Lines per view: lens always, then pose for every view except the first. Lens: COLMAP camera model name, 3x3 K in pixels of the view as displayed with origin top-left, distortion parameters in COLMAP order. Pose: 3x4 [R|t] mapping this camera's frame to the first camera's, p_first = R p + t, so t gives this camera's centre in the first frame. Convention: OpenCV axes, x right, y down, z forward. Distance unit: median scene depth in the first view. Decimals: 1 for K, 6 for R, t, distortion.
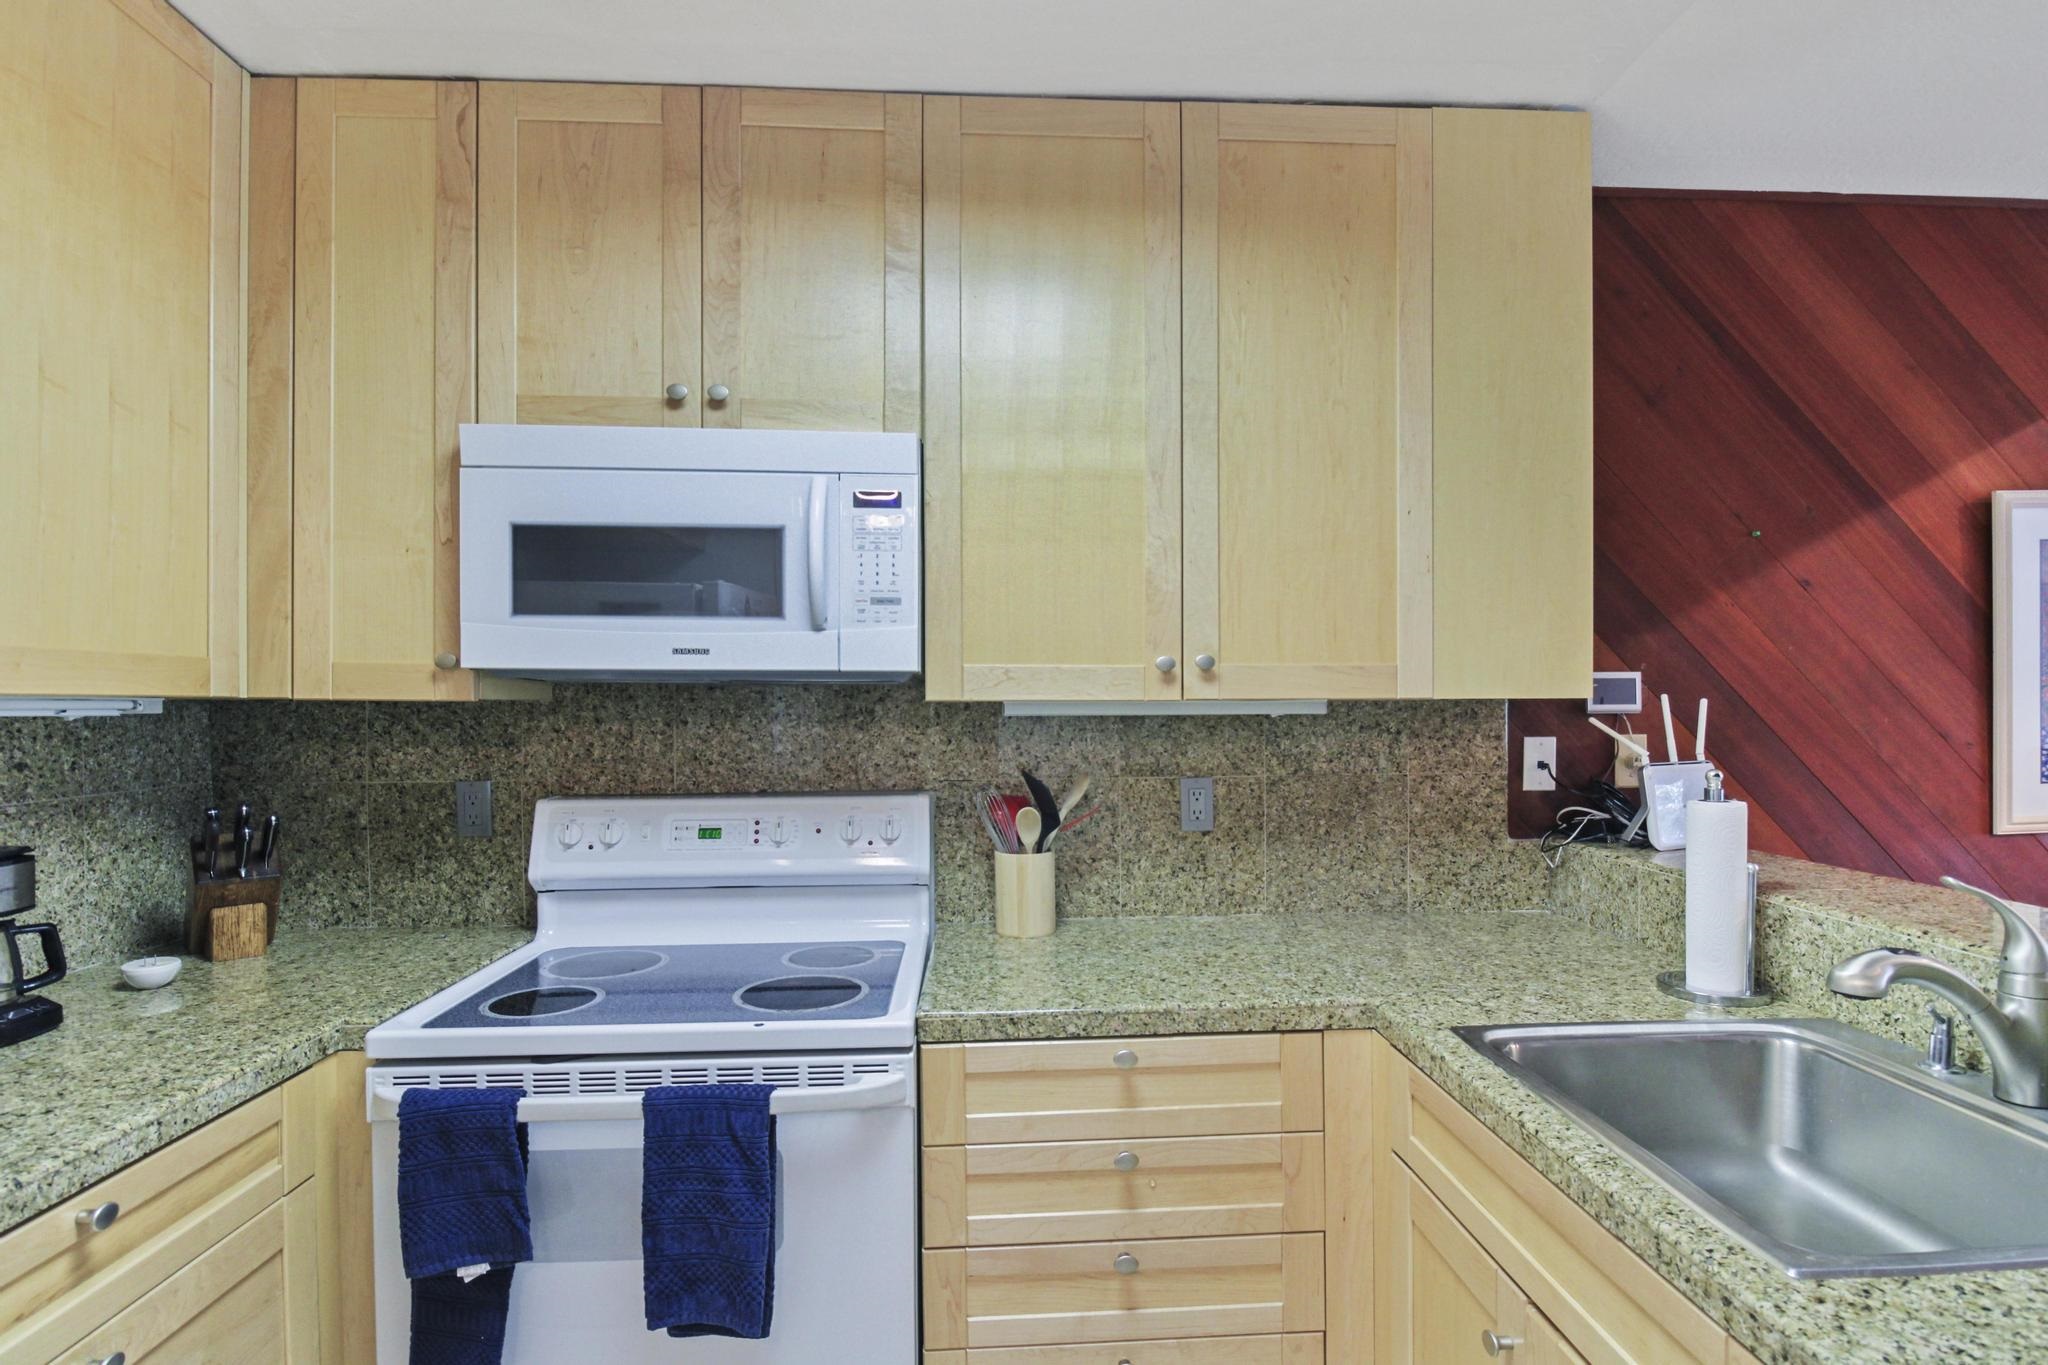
lens RADIAL K [[1040.8, 0, 1027.7], [0, 1040.8, 683.8], [0, 0, 1]] dist [0.005432, 0.000226]
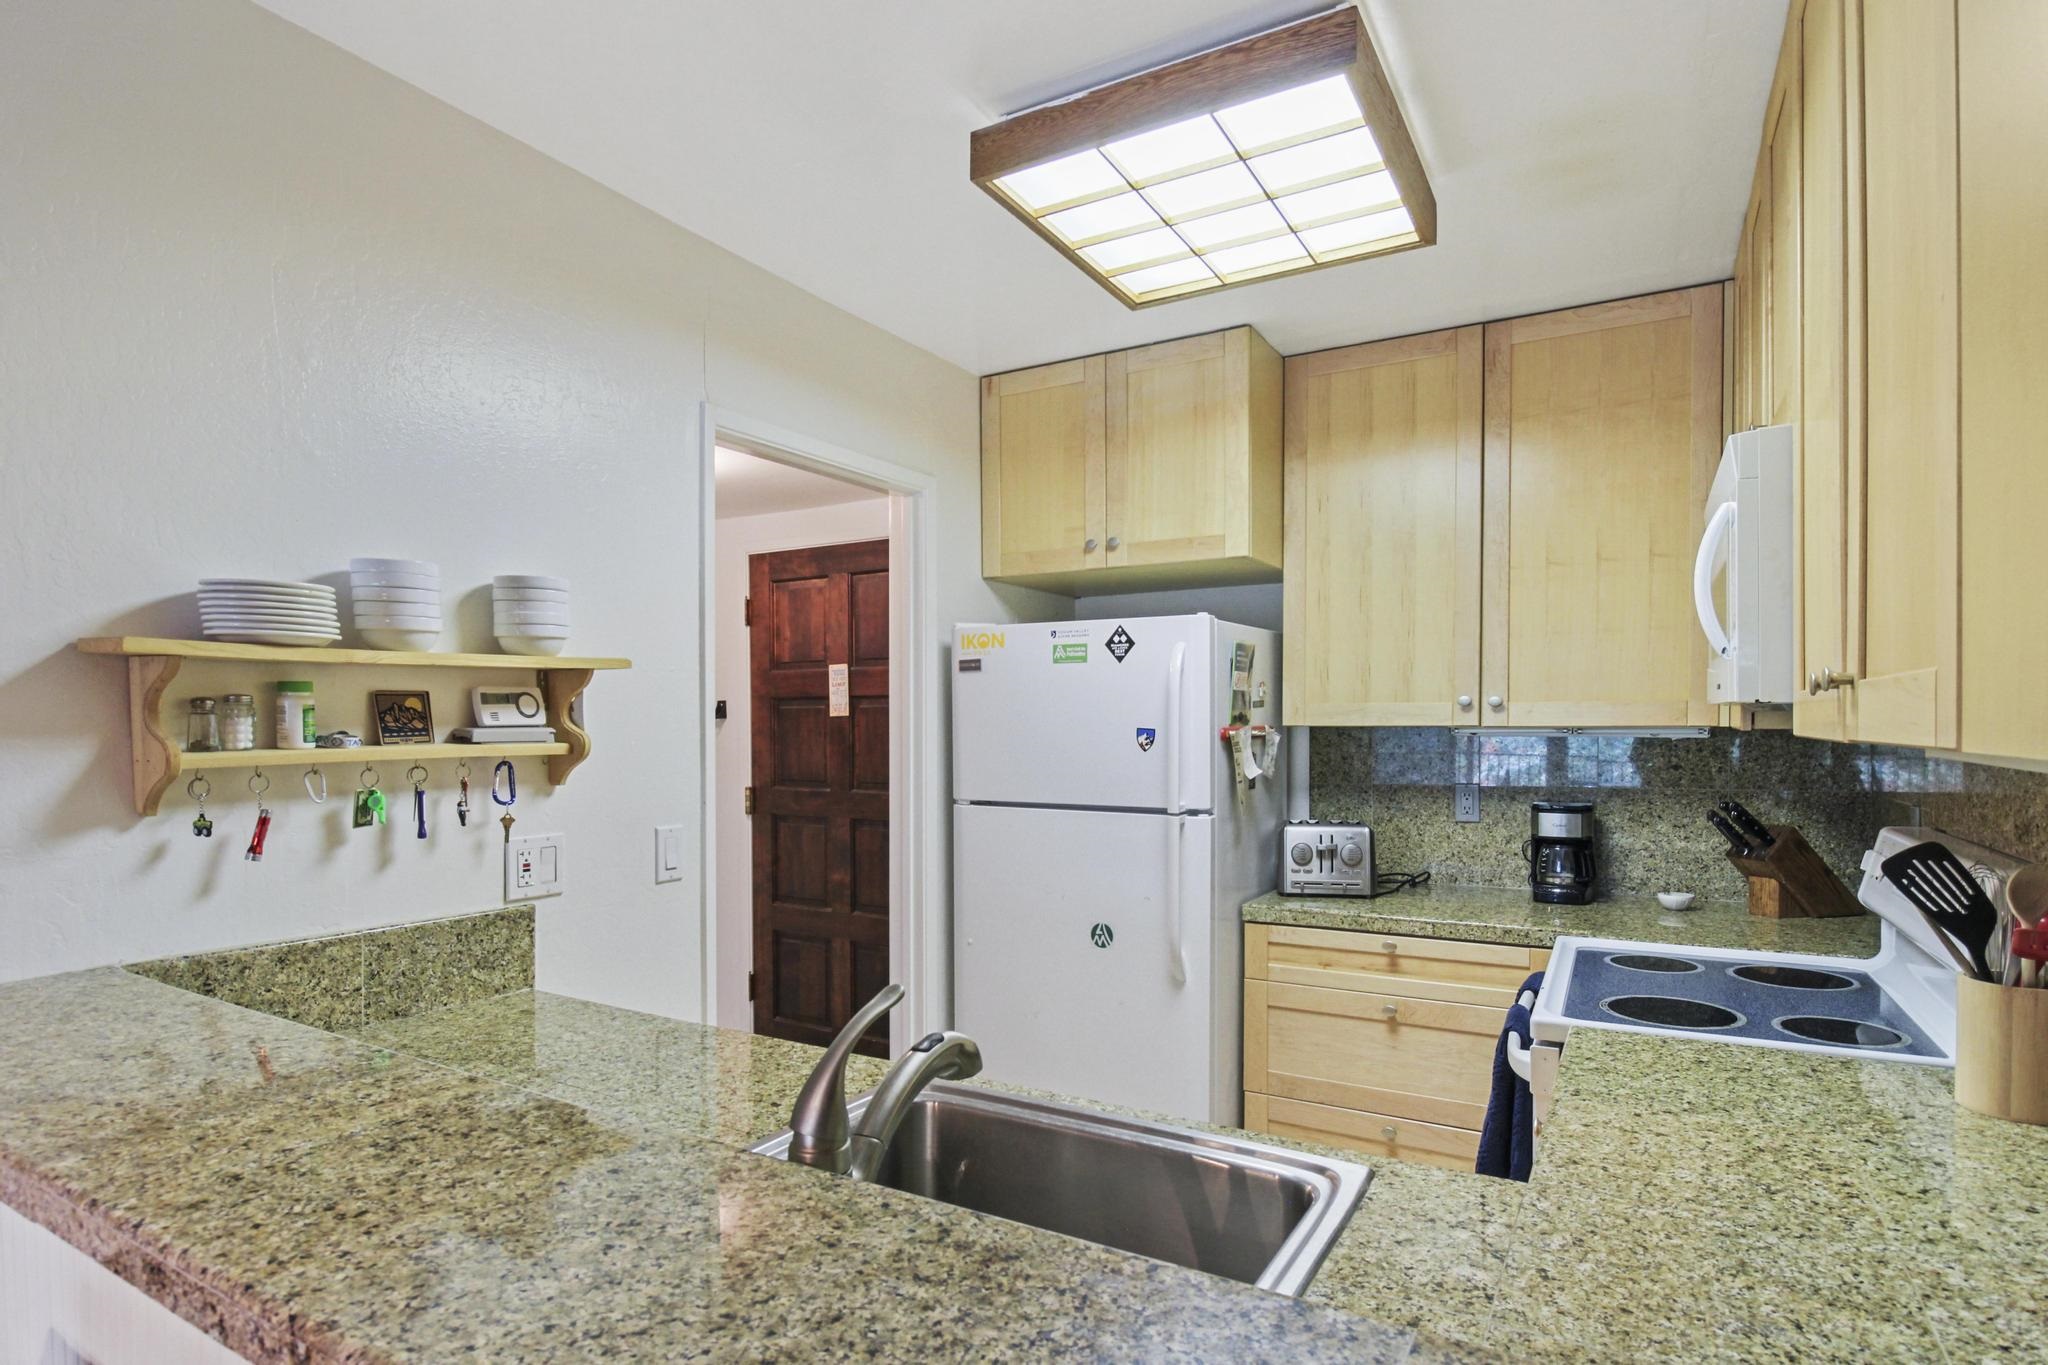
lens RADIAL K [[1040.8, 0, 1037.1], [0, 1040.8, 742.1], [0, 0, 1]] dist [0.005432, 0.000226]
pose [[-0.532428, 0.018022, -0.846283, 0.930824], [0.024591, 0.999681, 0.005818, 0.003360], [0.846118, -0.017713, -0.532701, 0.950713]]
